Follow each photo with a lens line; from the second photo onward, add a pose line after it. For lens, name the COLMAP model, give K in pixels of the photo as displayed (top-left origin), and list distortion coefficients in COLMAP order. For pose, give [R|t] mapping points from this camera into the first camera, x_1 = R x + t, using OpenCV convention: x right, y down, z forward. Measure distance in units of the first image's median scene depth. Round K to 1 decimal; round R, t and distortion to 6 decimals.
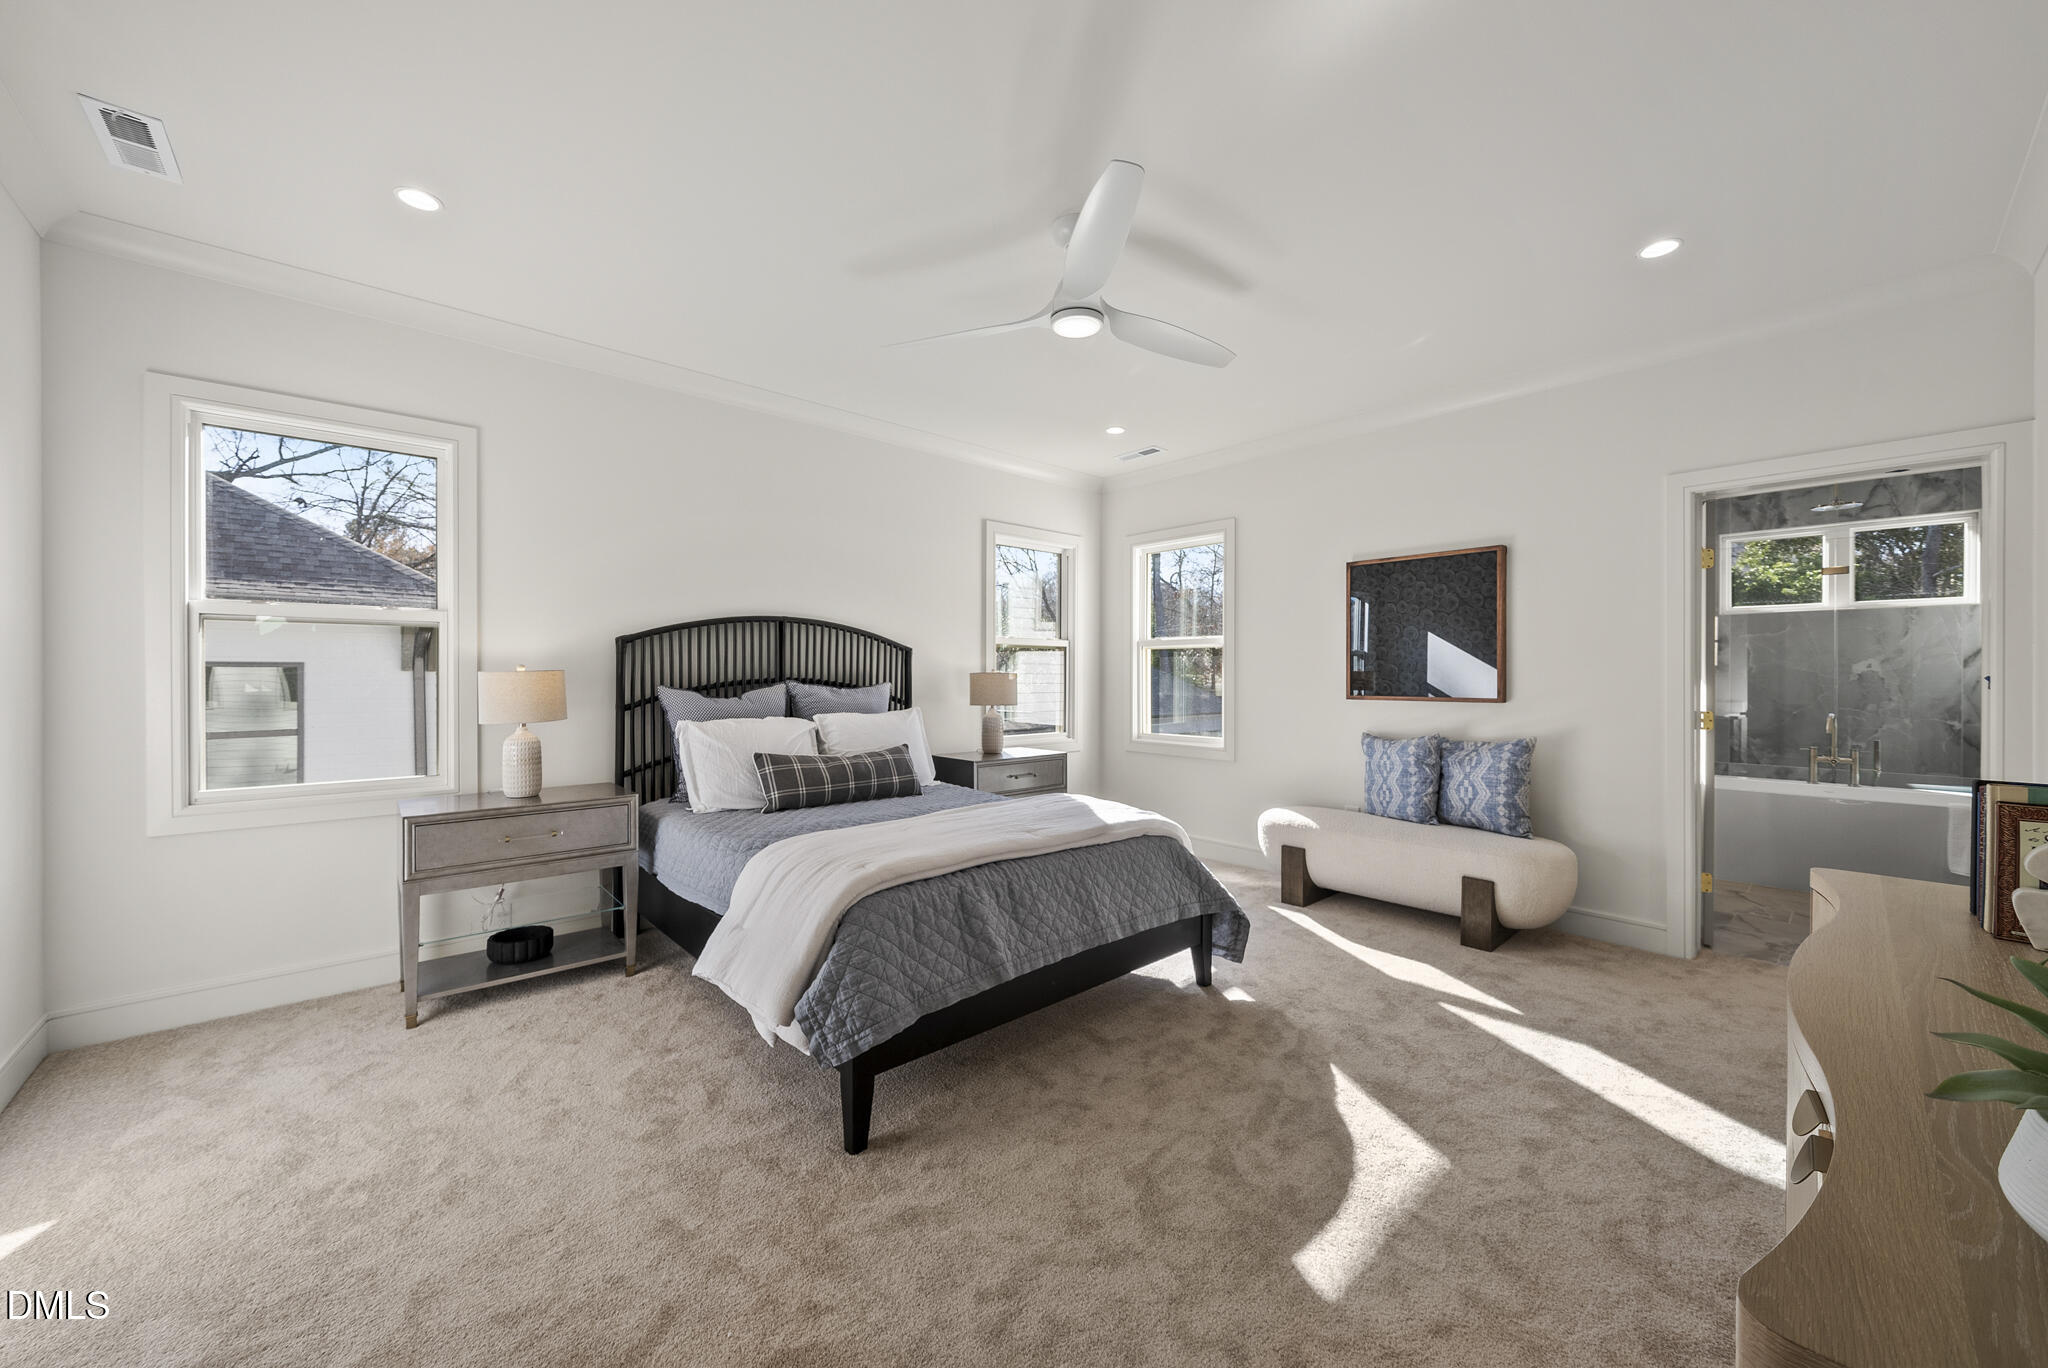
lens RADIAL K [[765.9, 0, 1024.0], [0, 765.9, 684.0], [0, 0, 1]] dist [-0.000585, -0.000157]
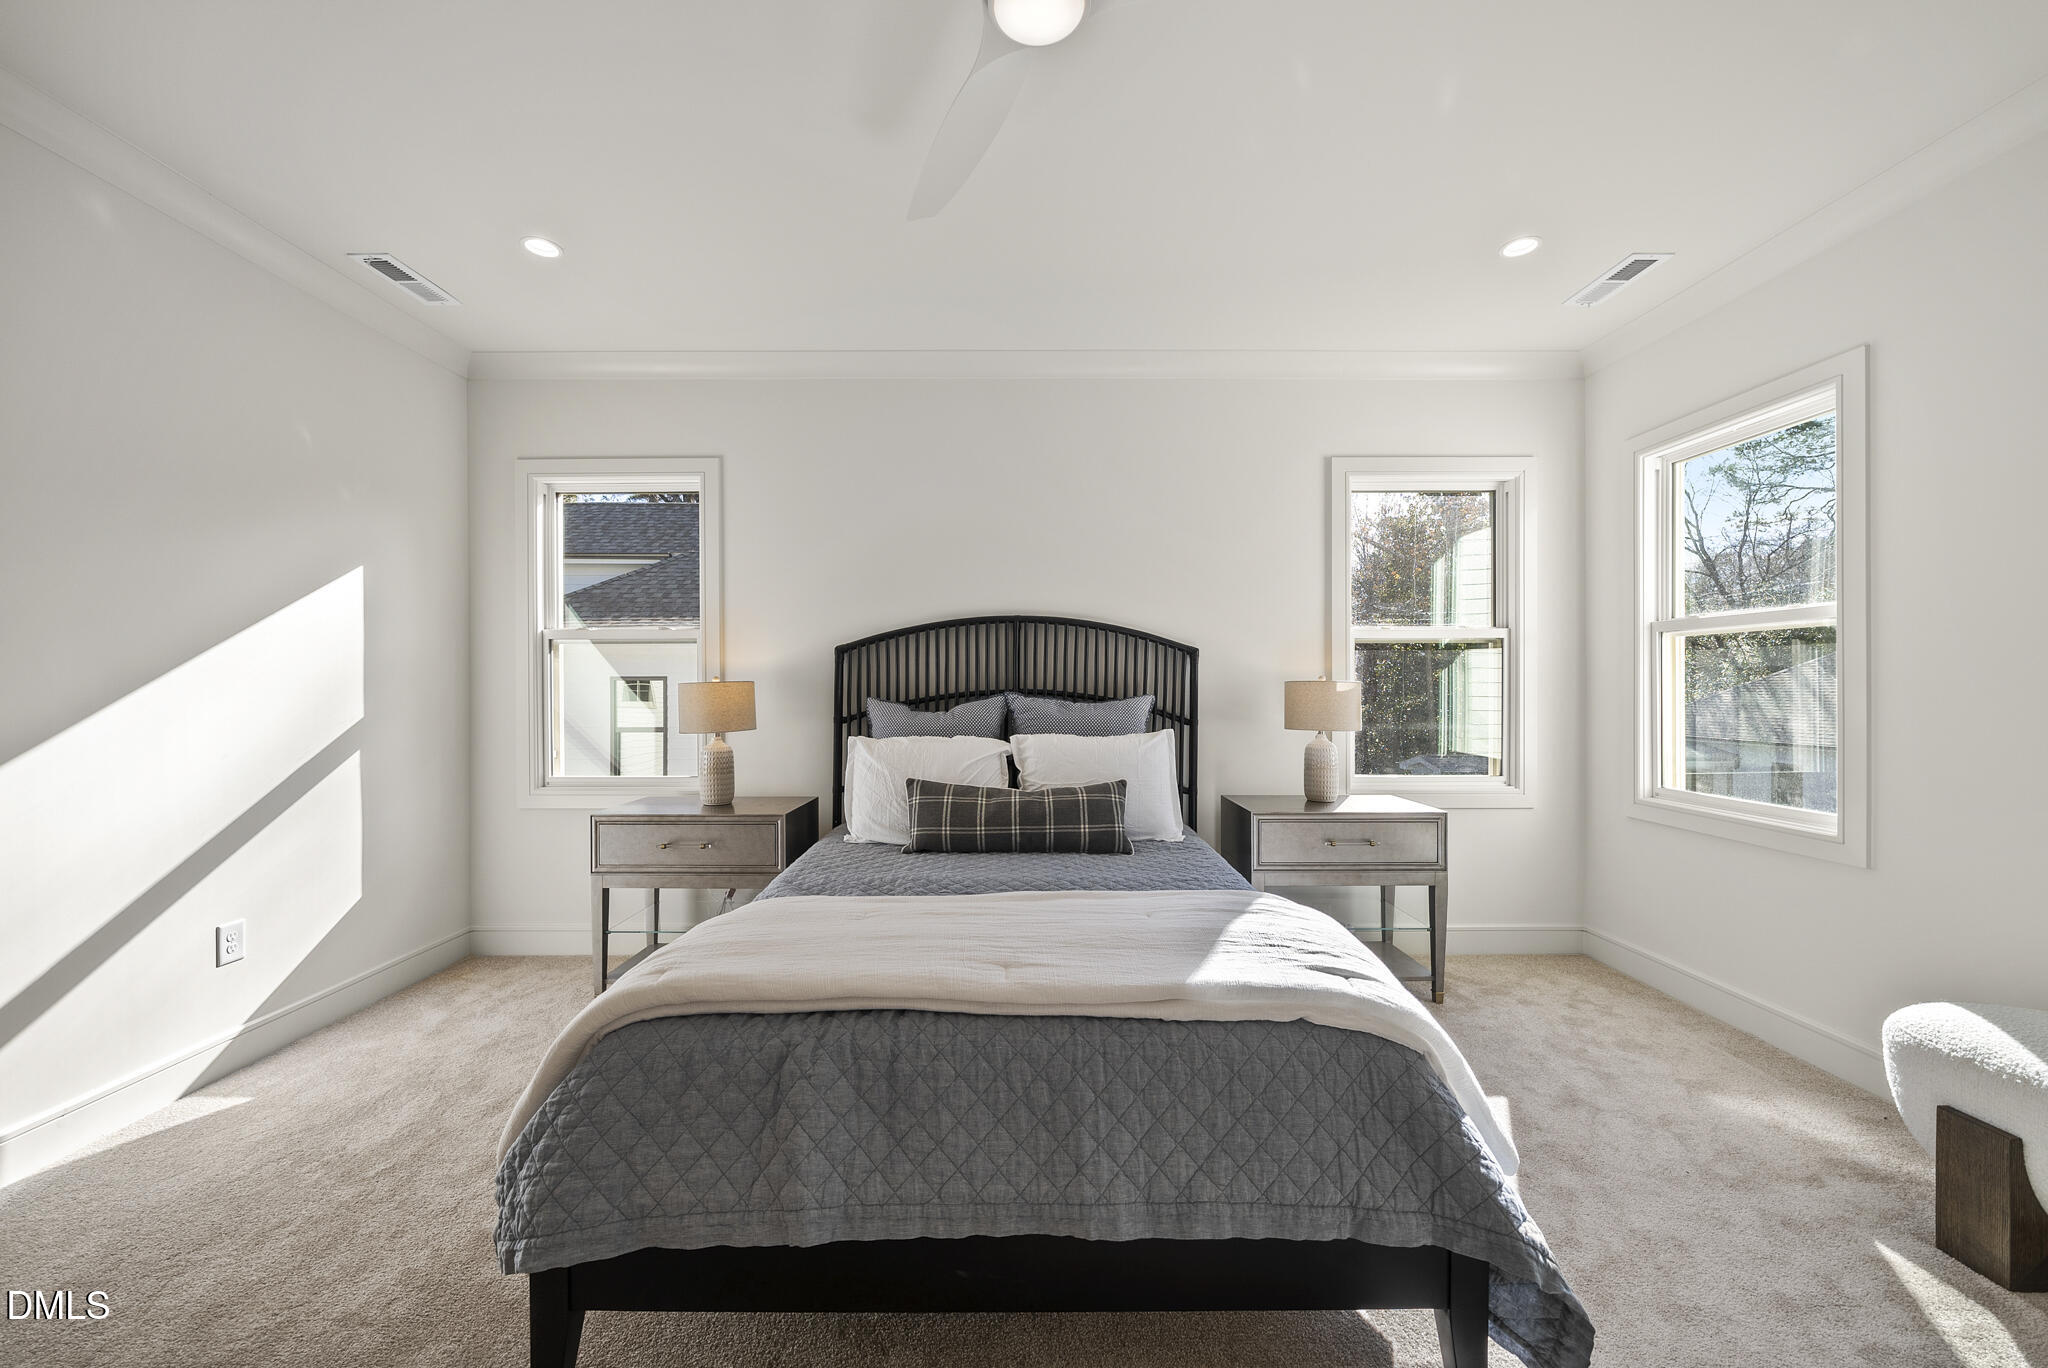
lens RADIAL K [[762.5, 0, 1021.0], [0, 762.5, 691.3], [0, 0, 1]] dist [-0.005992, -0.000113]
pose [[0.737772, 0.001060, -0.675050, 0.269788], [-0.004616, 0.999983, -0.003475, -0.003016], [0.675035, 0.005680, 0.737764, 0.415484]]
